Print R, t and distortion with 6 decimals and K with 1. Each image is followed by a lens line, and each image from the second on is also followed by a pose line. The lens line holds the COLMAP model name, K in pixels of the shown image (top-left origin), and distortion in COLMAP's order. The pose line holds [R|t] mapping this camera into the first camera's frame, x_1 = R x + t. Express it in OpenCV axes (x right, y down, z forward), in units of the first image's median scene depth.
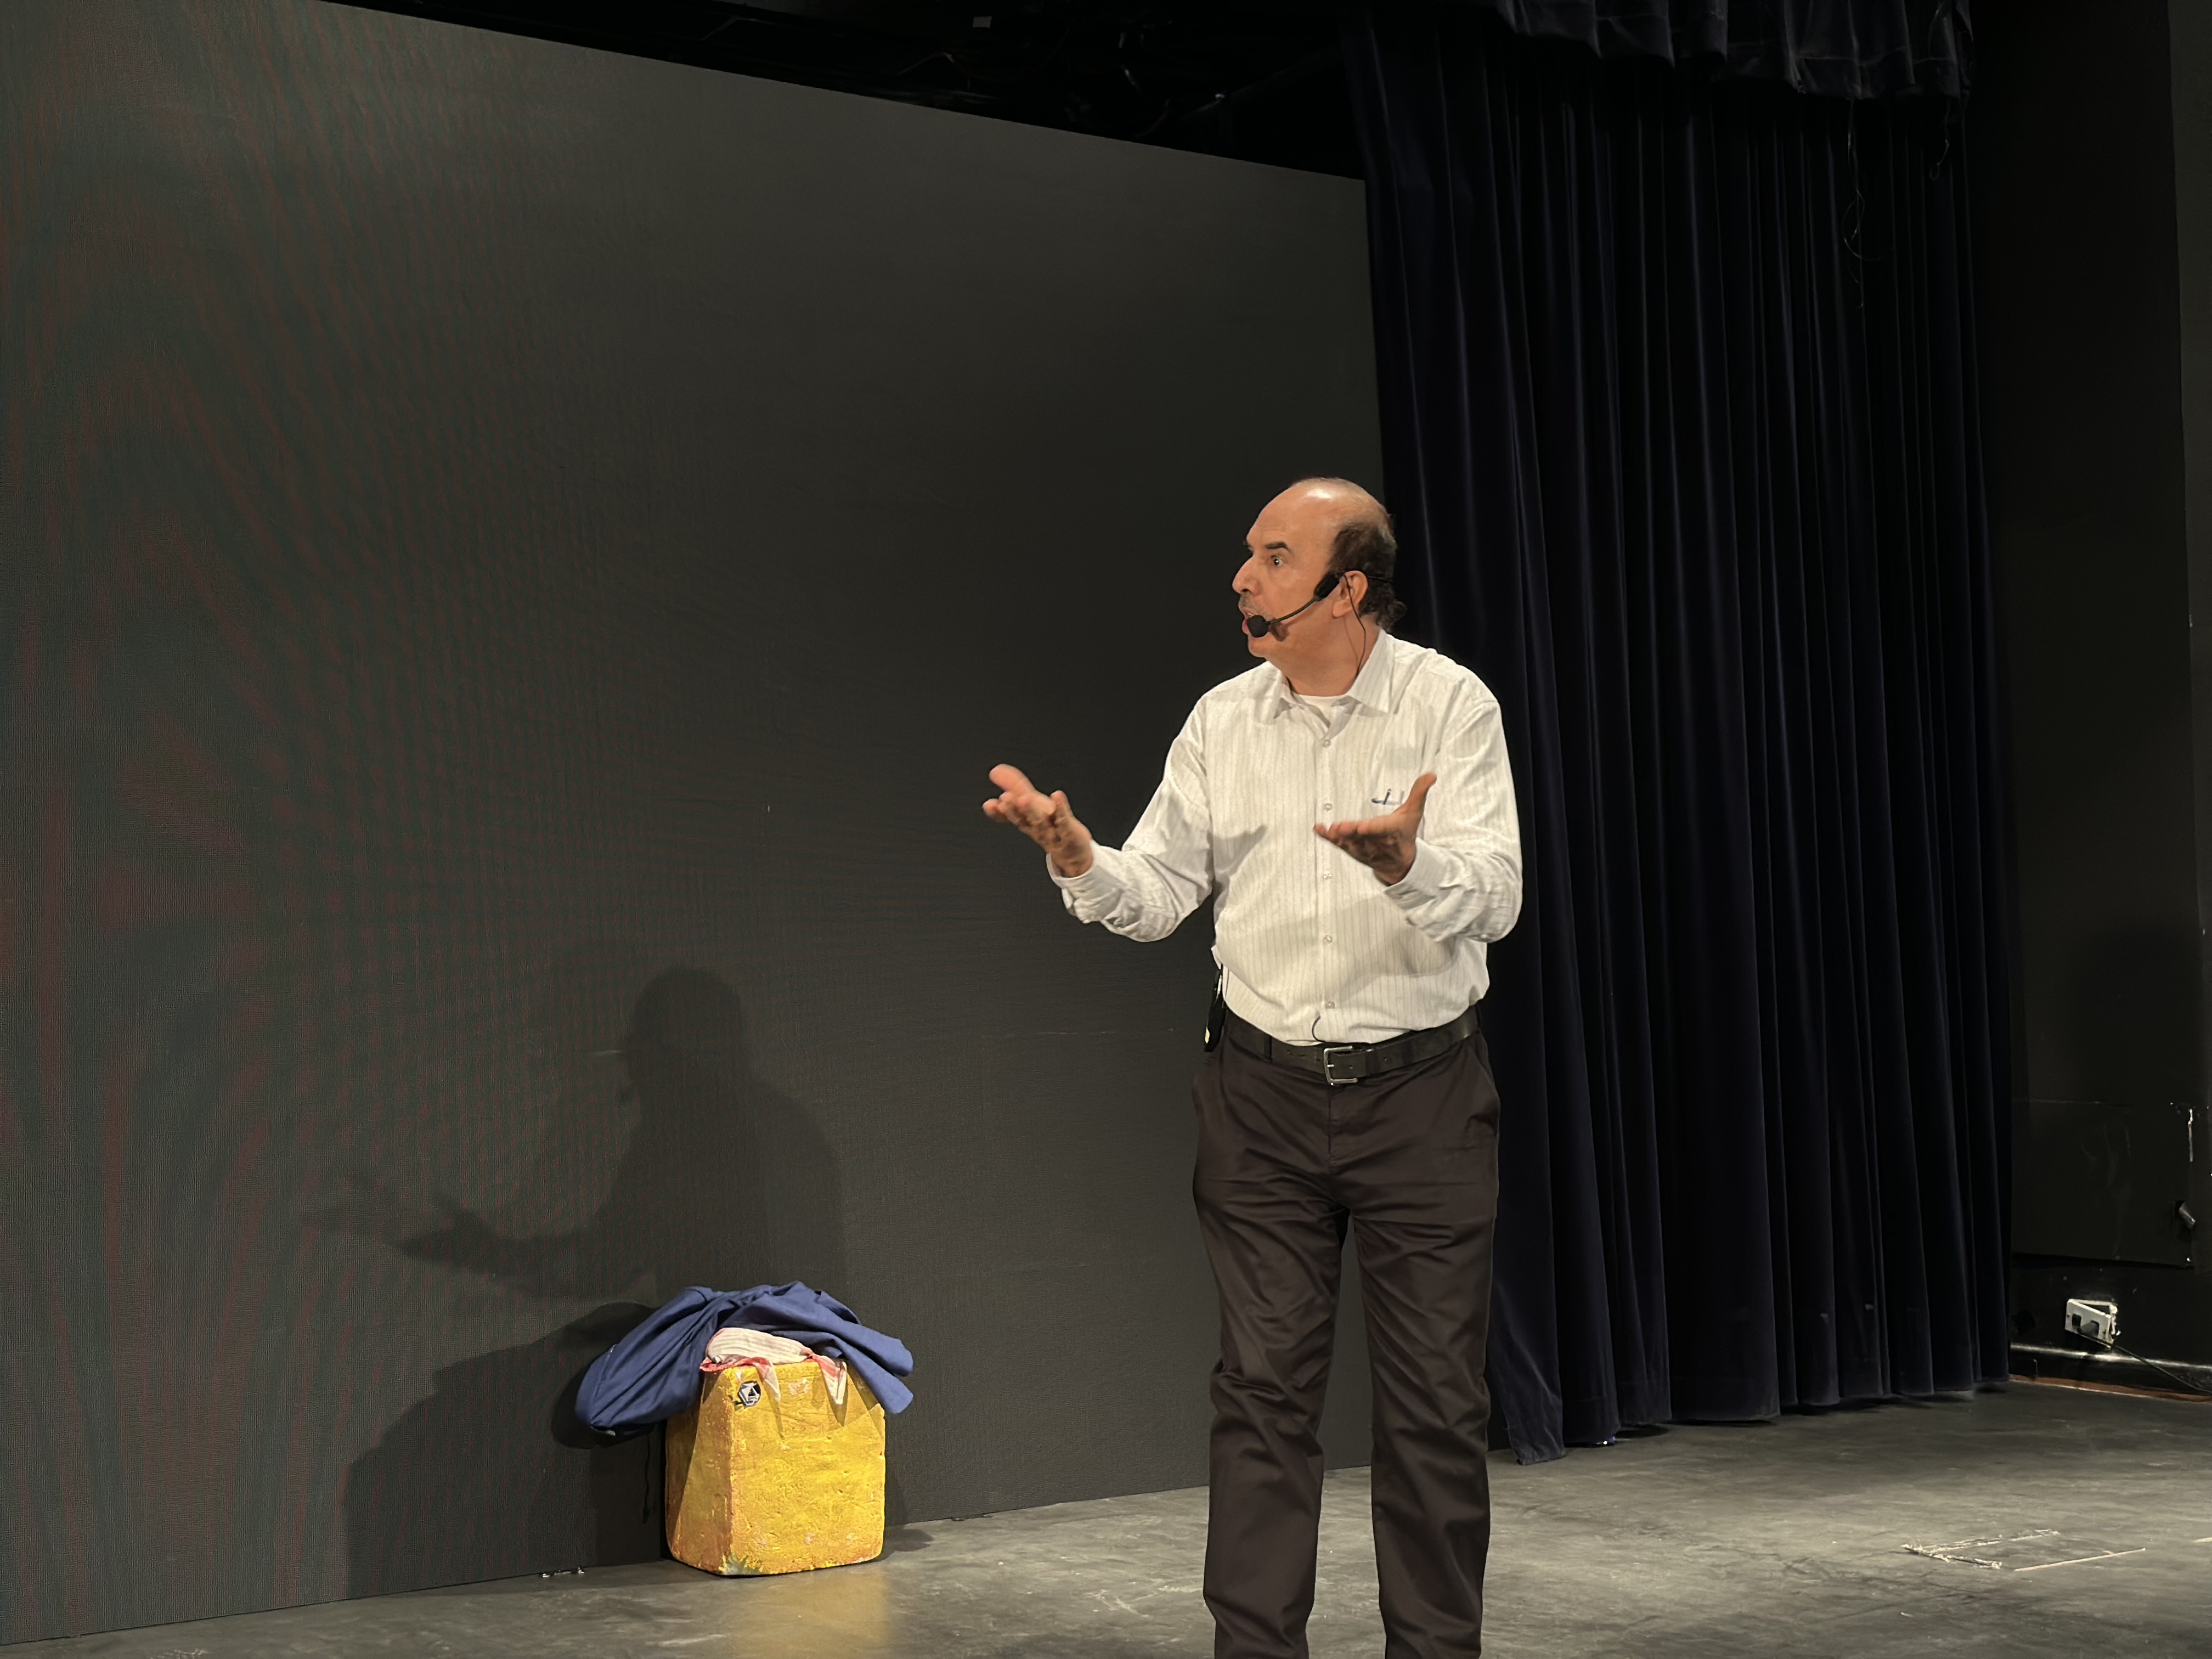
lens RADIAL K [[3090.6, 0, 1102.2], [0, 3090.6, 861.7], [0, 0, 1]] dist [0.097509, 0.000000]
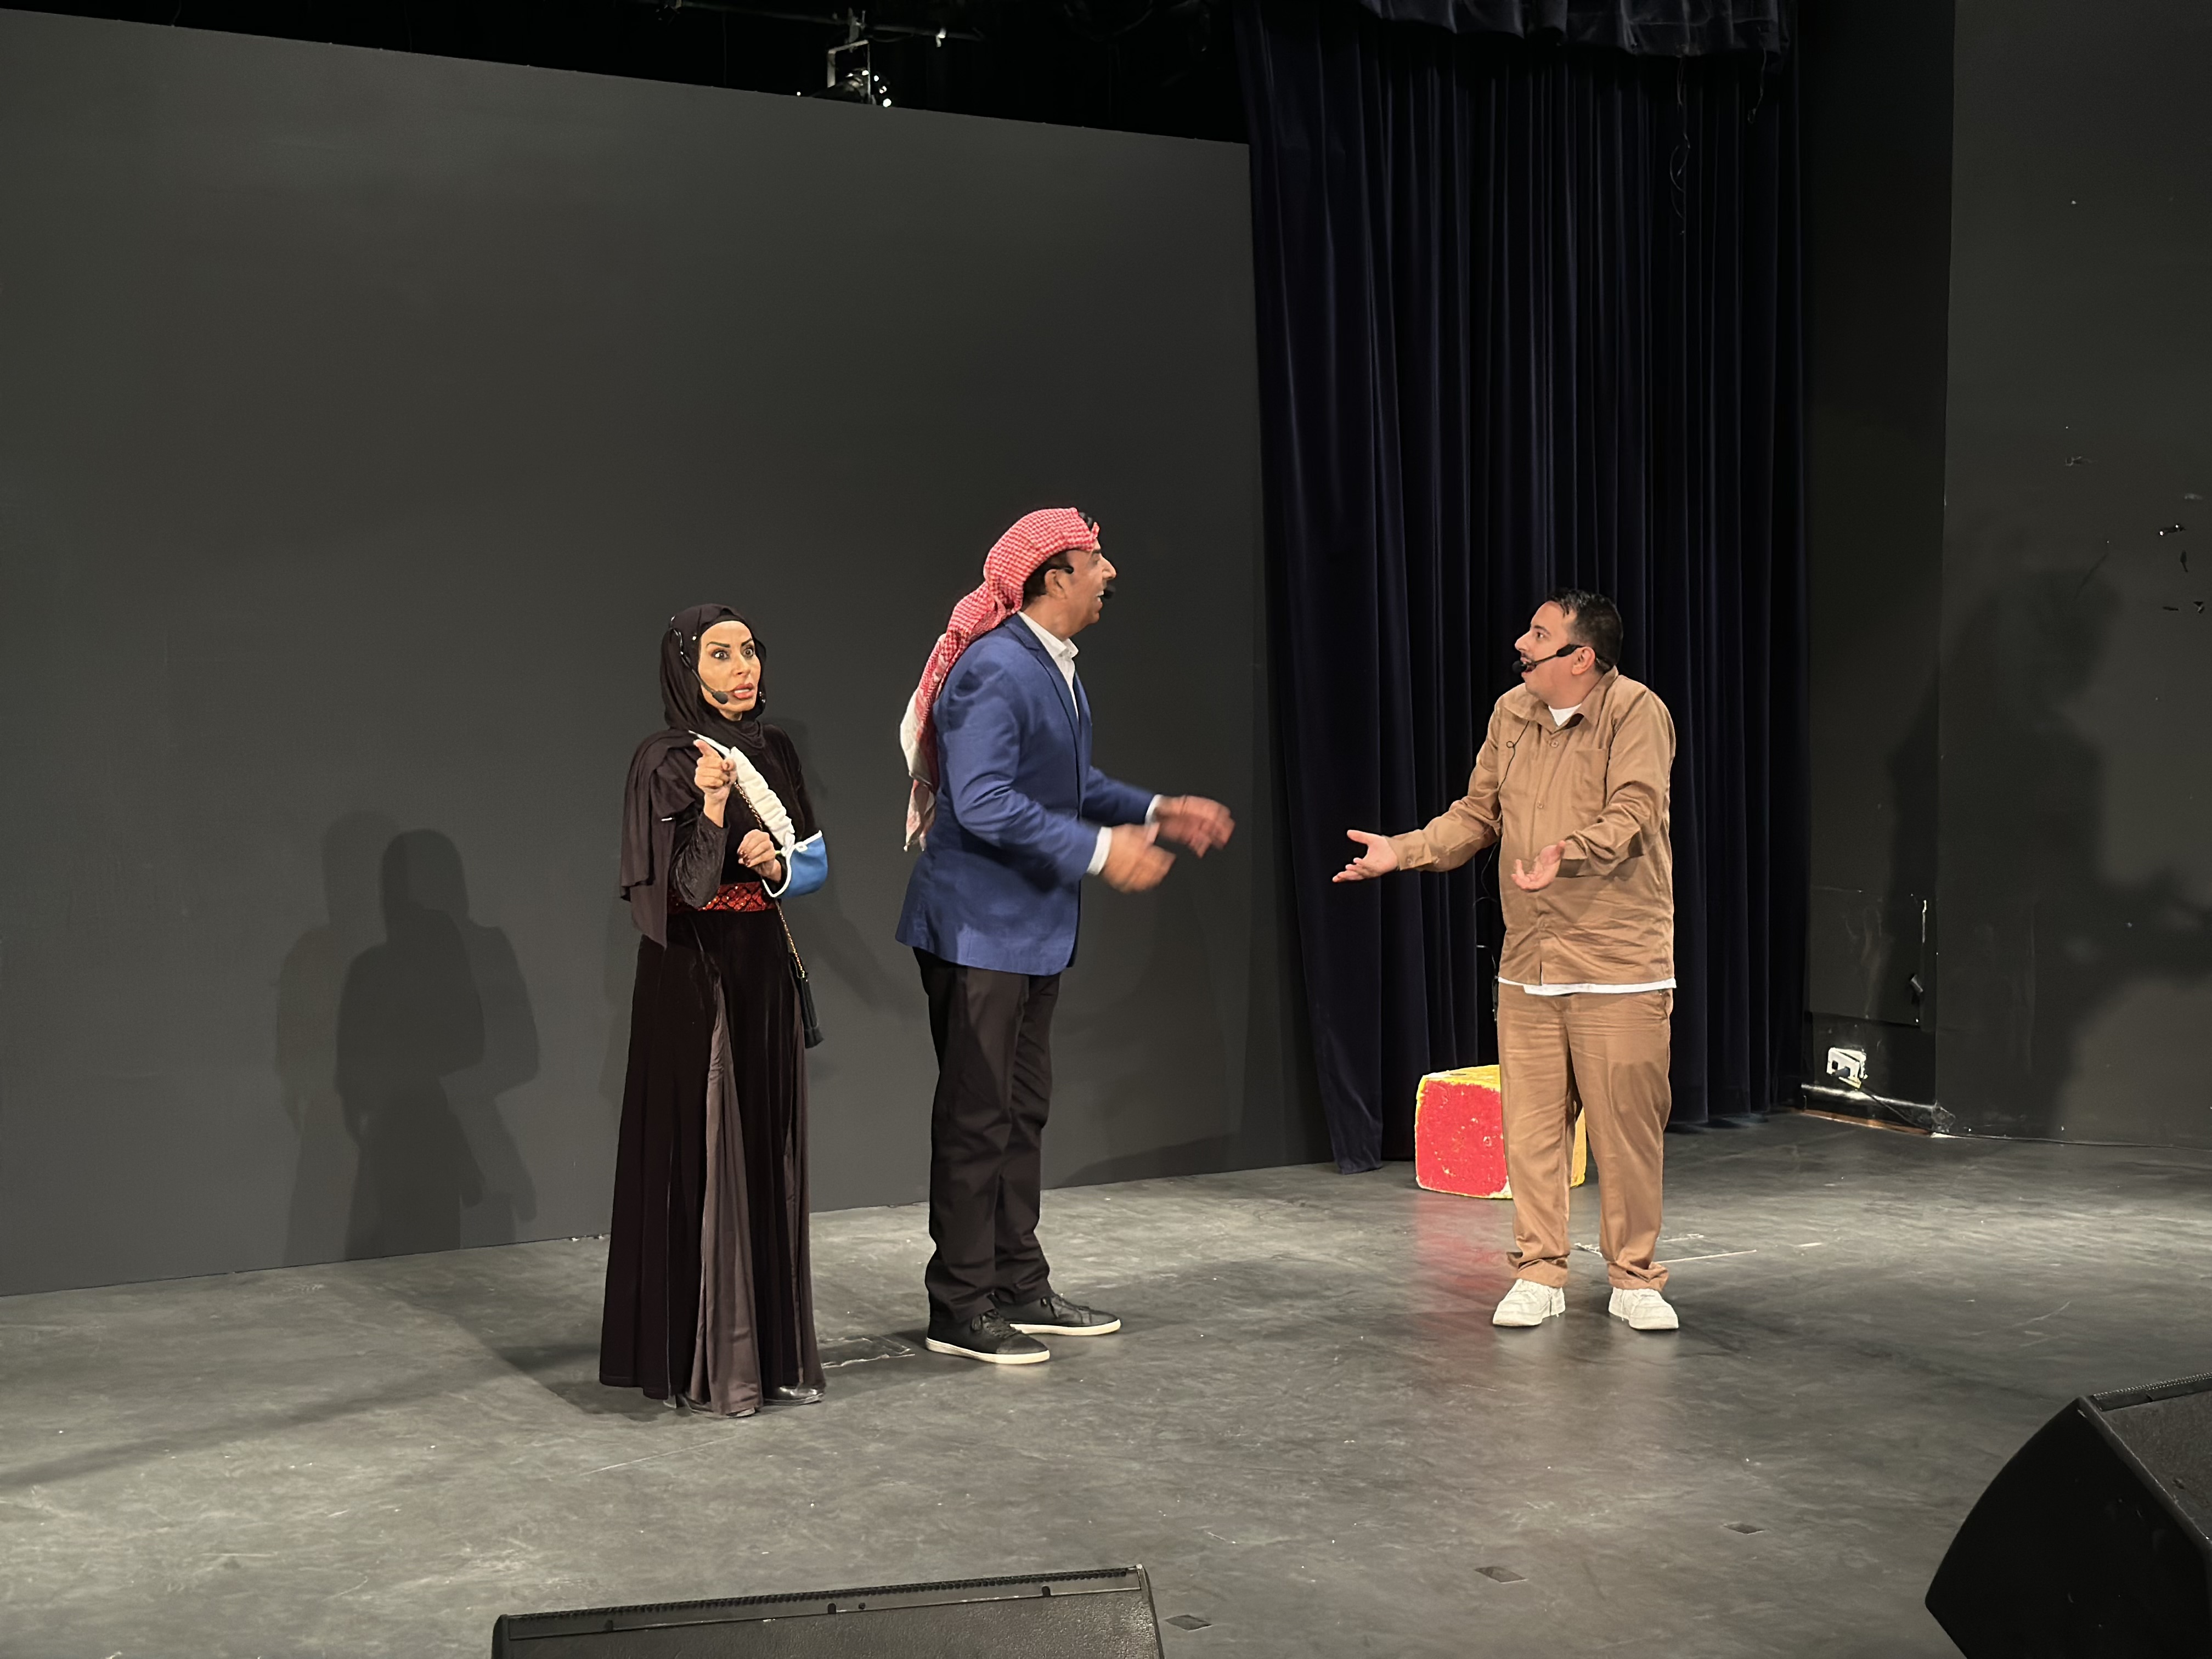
lens RADIAL K [[3090.6, 0, 1123.8], [0, 3090.6, 861.7], [0, 0, 1]] dist [0.097509, 0.000000]
pose [[0.998809, 0.021744, -0.043680, 0.107867], [-0.017063, 0.994344, 0.104823, -0.074184], [0.045712, -0.103953, 0.993531, -0.289636]]
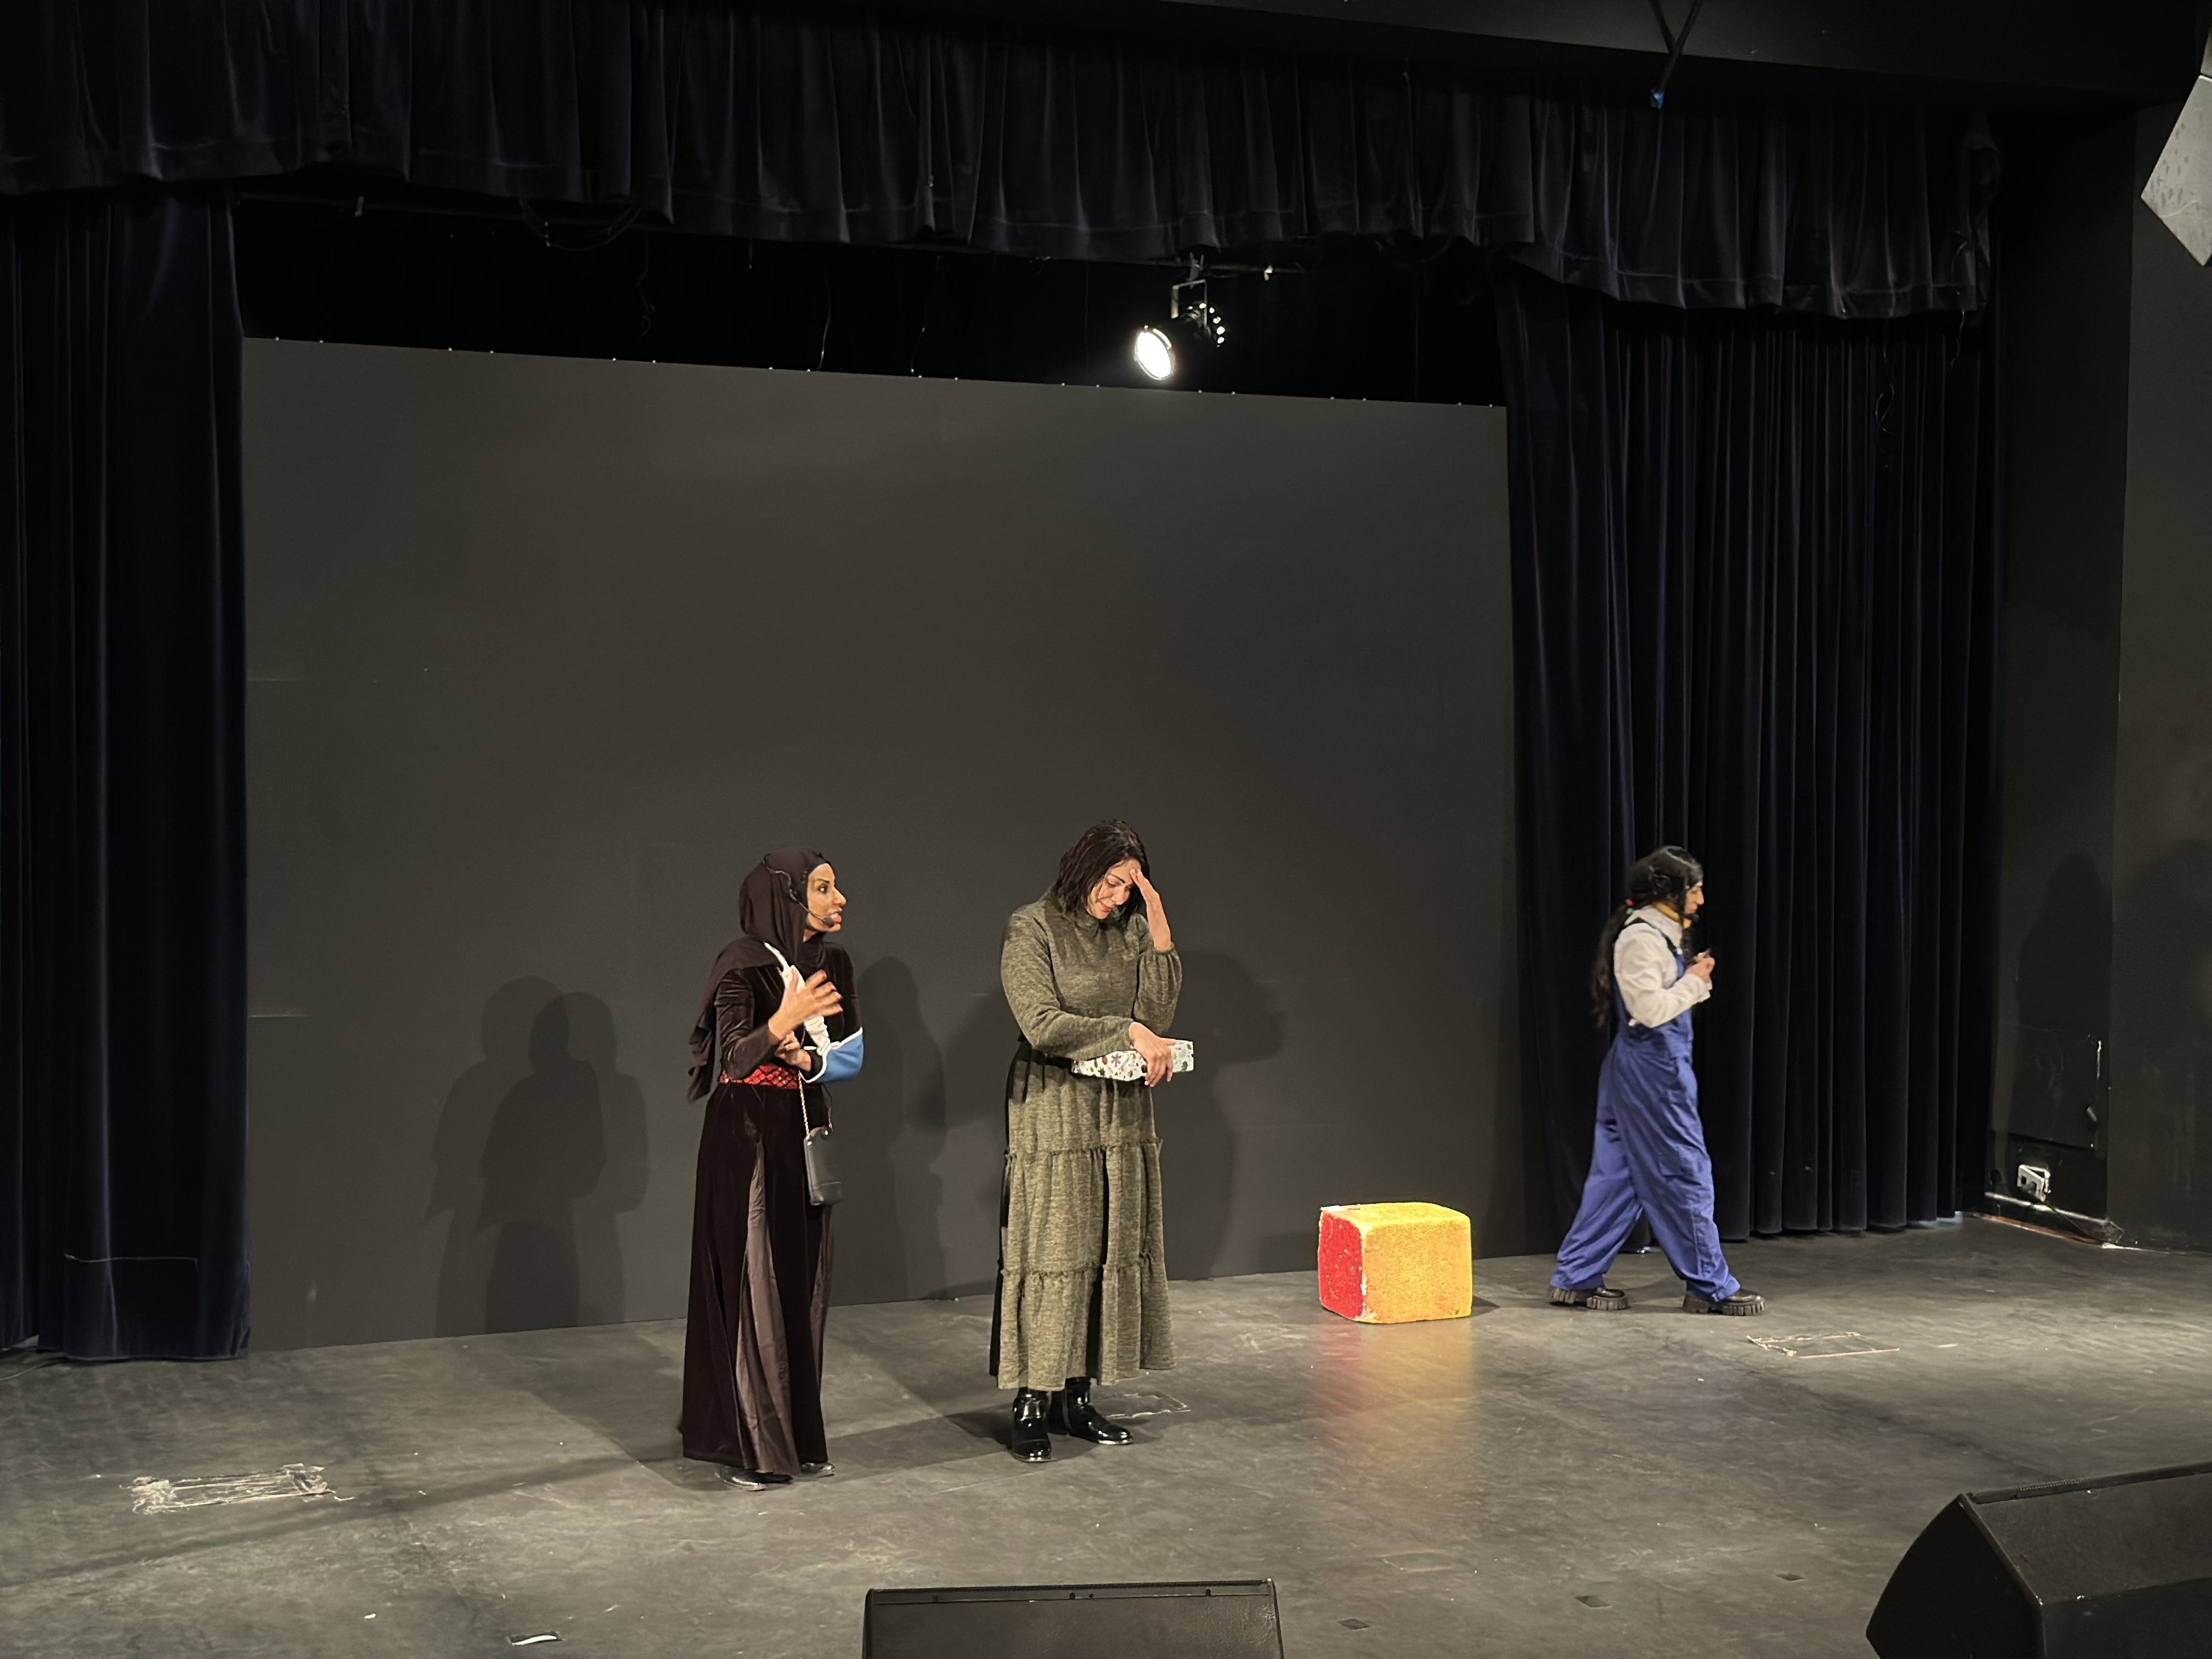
lens RADIAL K [[3090.6, 0, 1108.6], [0, 3090.6, 828.7], [0, 0, 1]] dist [0.097509, 0.000000]
pose [[0.984504, 0.037085, -0.171396, 0.181587], [-0.021410, 0.995490, 0.092419, -0.173270], [0.174051, -0.087317, 0.980858, -0.576369]]
